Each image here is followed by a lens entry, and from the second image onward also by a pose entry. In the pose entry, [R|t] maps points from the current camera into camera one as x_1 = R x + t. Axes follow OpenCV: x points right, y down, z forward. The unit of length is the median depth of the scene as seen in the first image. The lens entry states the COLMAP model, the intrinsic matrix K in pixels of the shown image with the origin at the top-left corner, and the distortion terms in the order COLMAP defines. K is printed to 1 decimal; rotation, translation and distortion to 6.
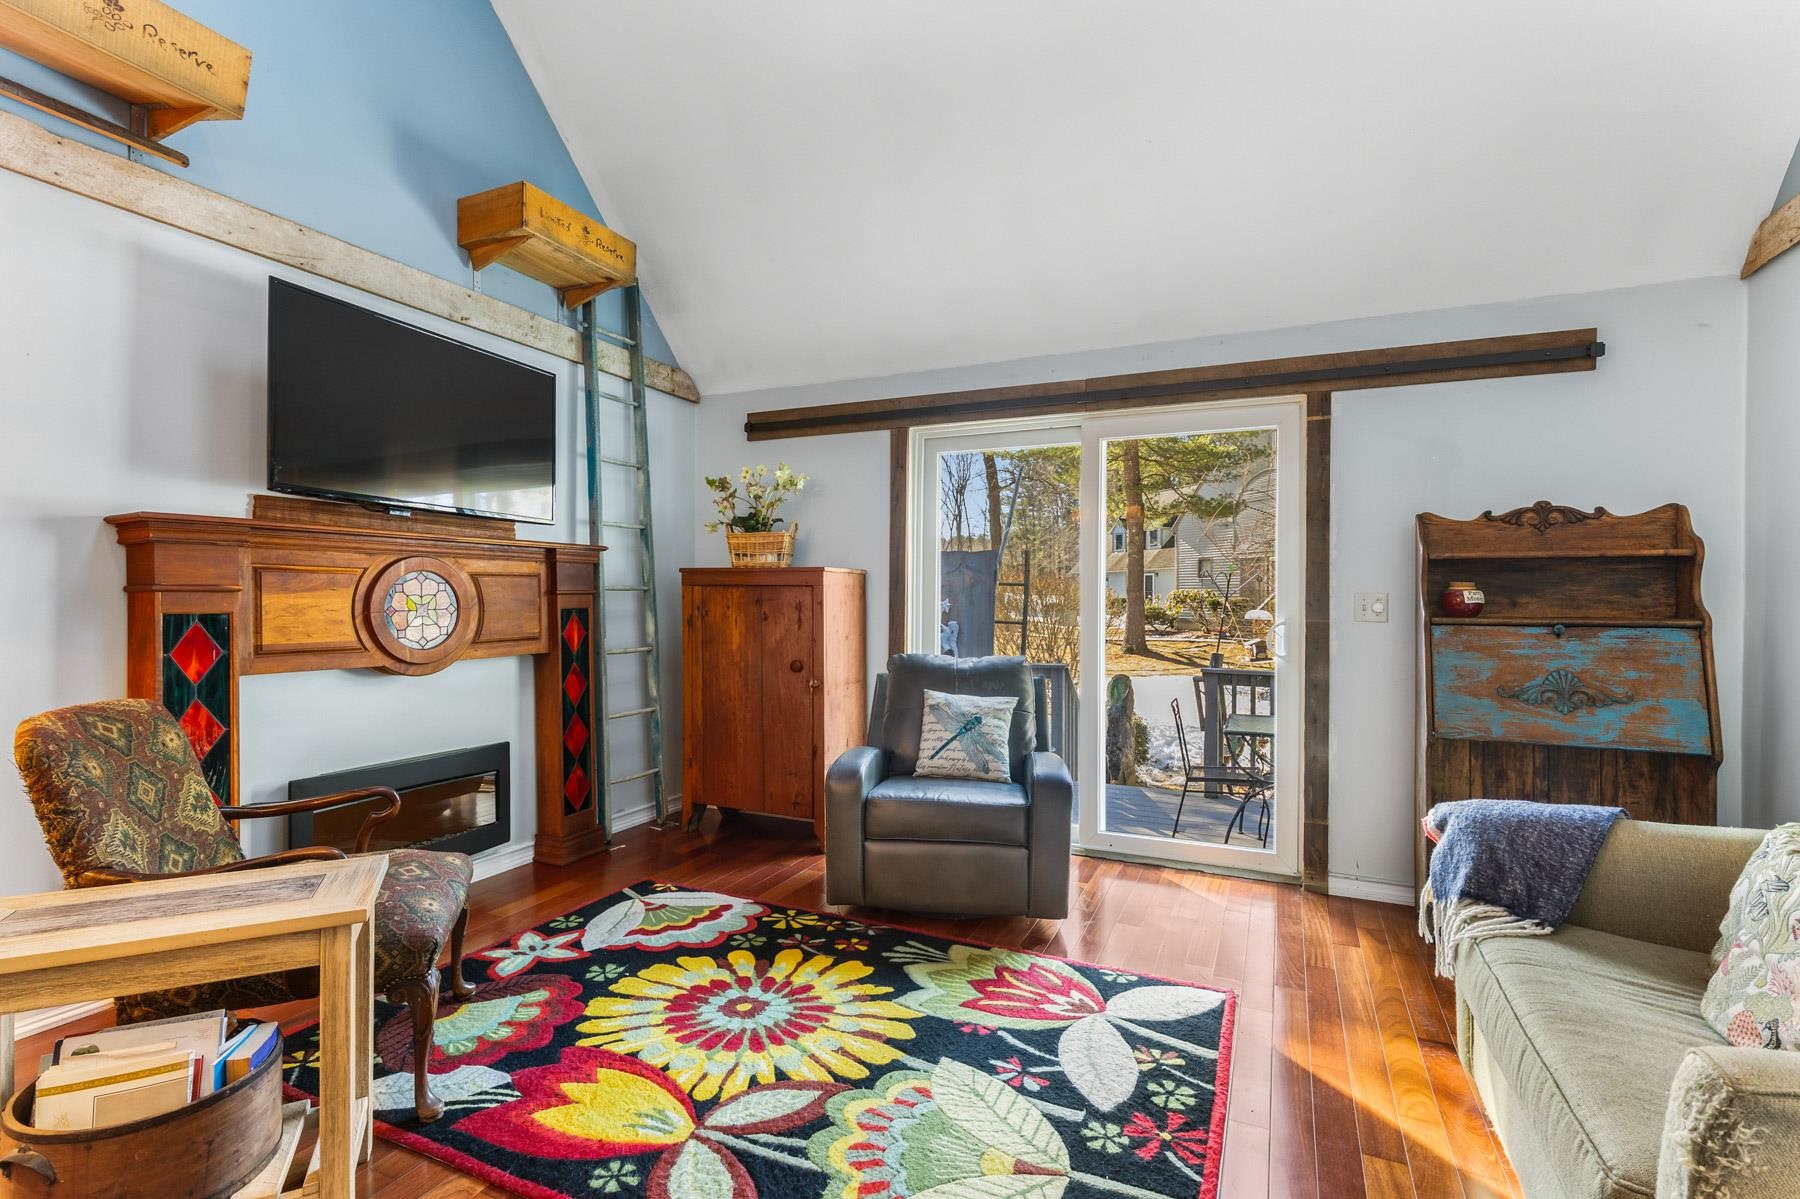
lens RADIAL K [[831.3, 0, 900.0], [0, 831.3, 599.5], [0, 0, 1]] dist [0.005942, 0.000195]
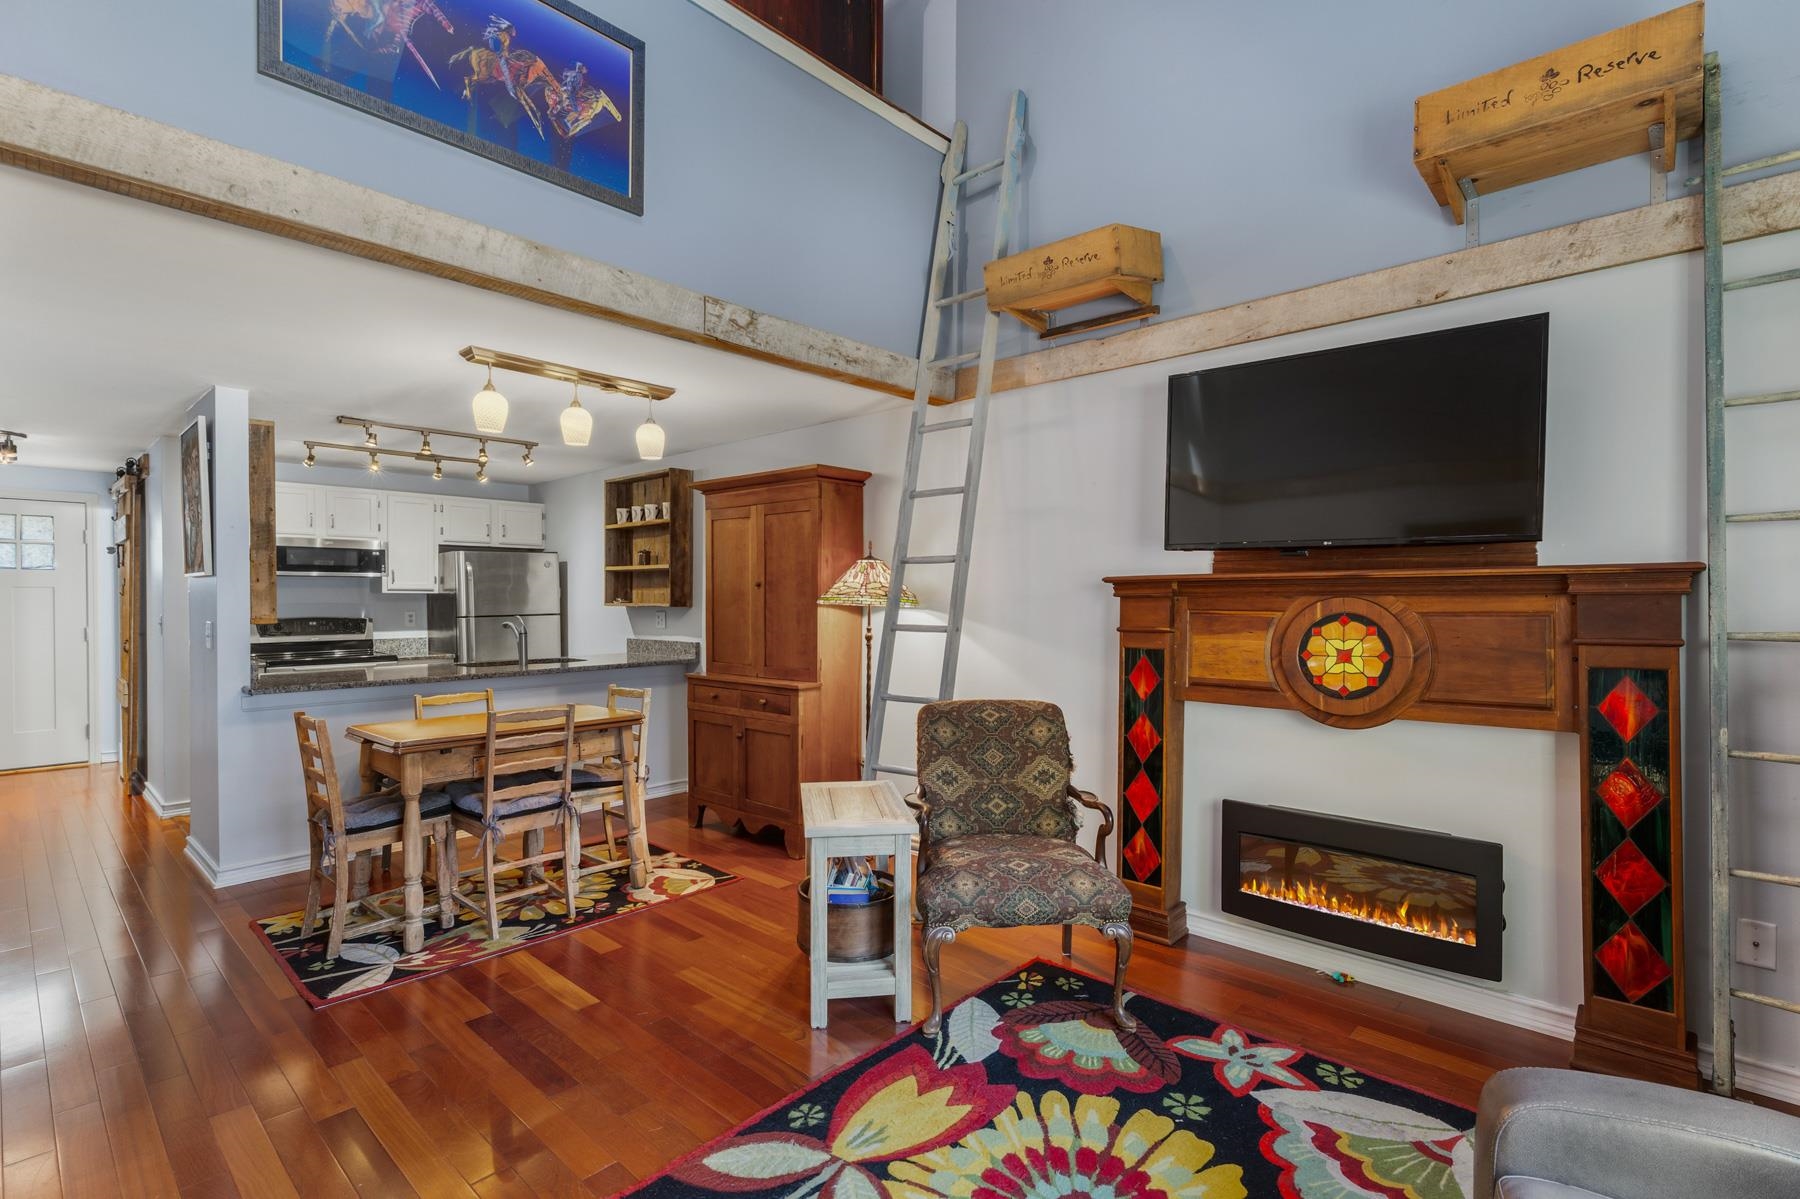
lens RADIAL K [[836.8, 0, 899.4], [0, 836.8, 606.9], [0, 0, 1]] dist [0.004647, 0.000037]
pose [[-0.310944, 0.001641, -0.950427, 0.459792], [-0.004400, 0.999985, 0.003166, -0.043284], [0.950418, 0.005166, -0.310932, 0.863545]]
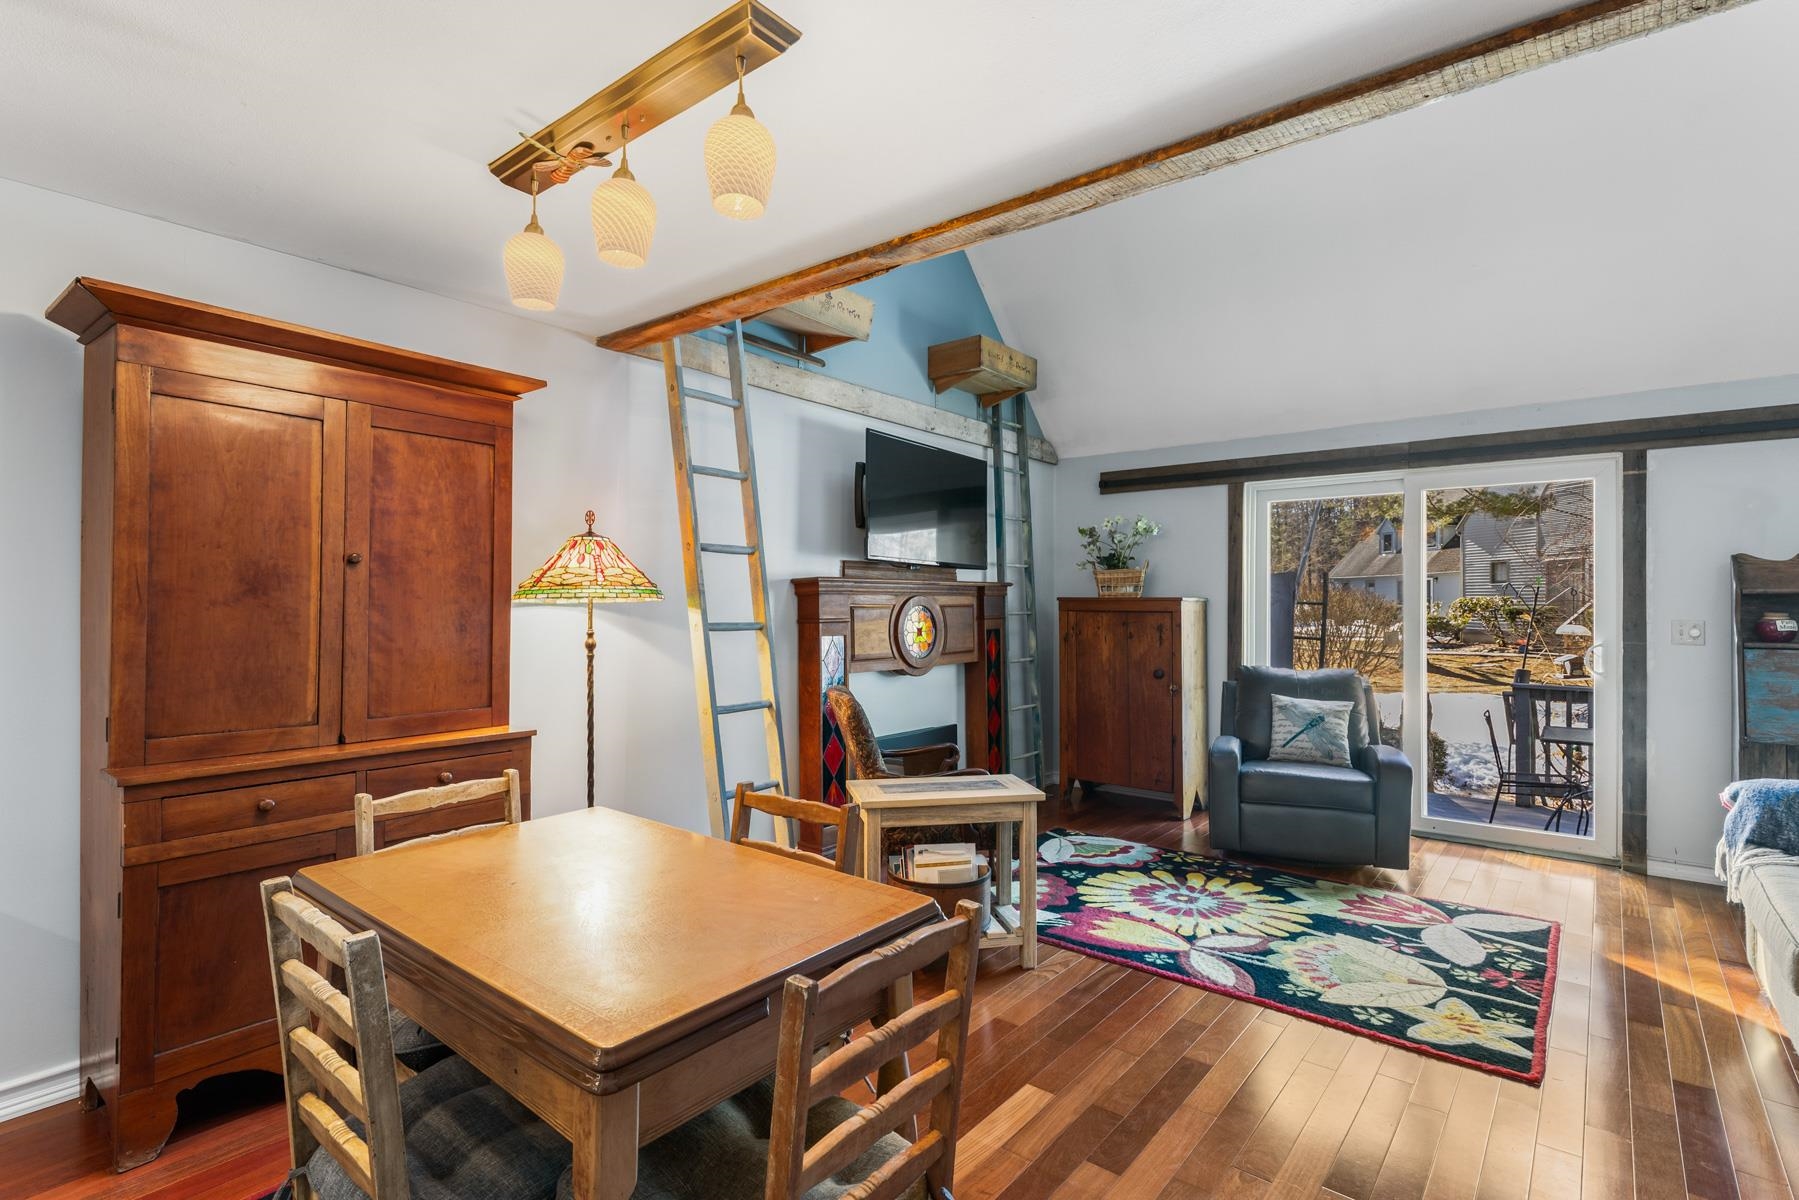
lens RADIAL K [[865.5, 0, 899.5], [0, 865.5, 600.0], [0, 0, 1]] dist [0.006339, -0.000242]
pose [[0.968662, -0.003999, -0.248351, -0.235326], [0.002182, 0.999969, -0.007594, -0.033615], [0.248373, 0.006814, 0.968640, -0.528806]]
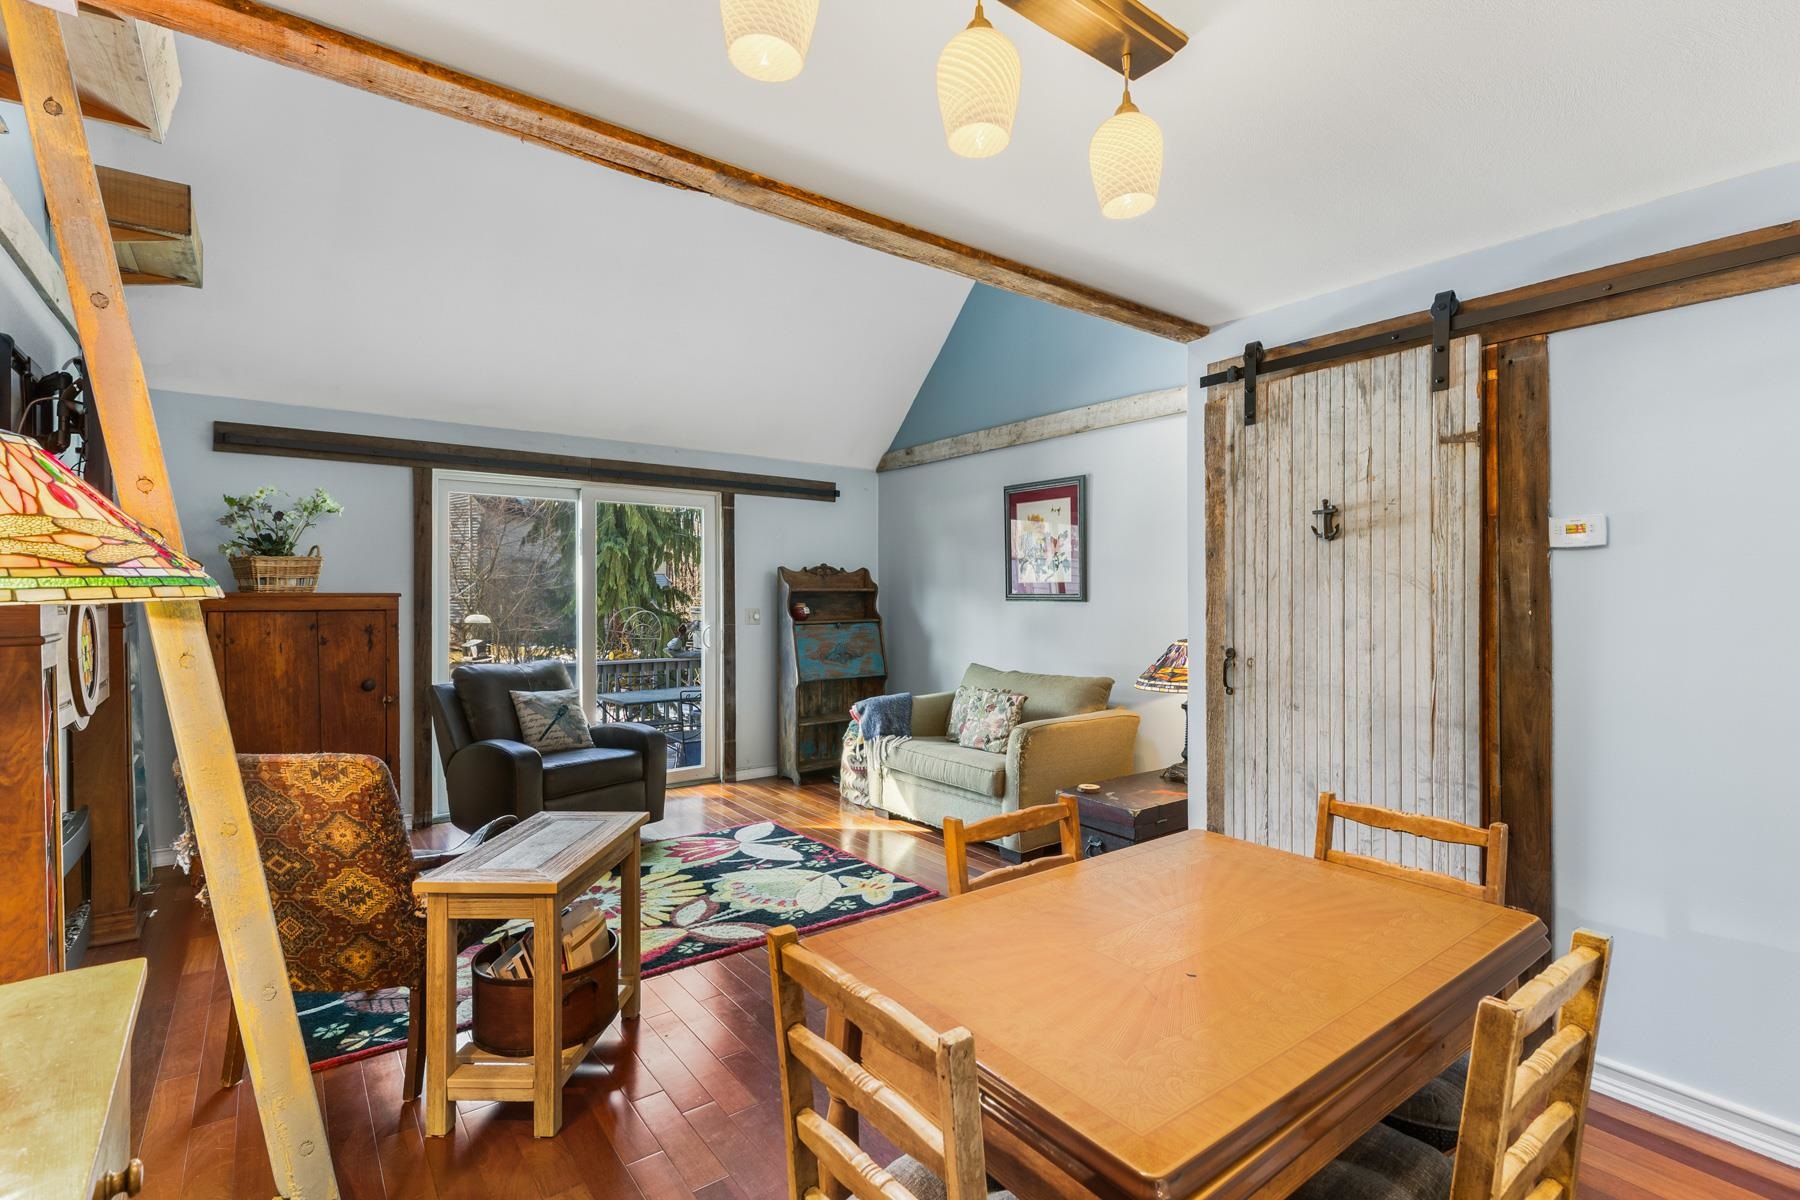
lens RADIAL K [[833.0, 0, 901.8], [0, 833.0, 592.4], [0, 0, 1]] dist [0.004509, 0.000485]
pose [[0.471749, -0.003631, 0.881725, -0.981497], [0.007207, 0.999974, 0.000262, -0.045880], [-0.881703, 0.006231, 0.471763, -0.152915]]
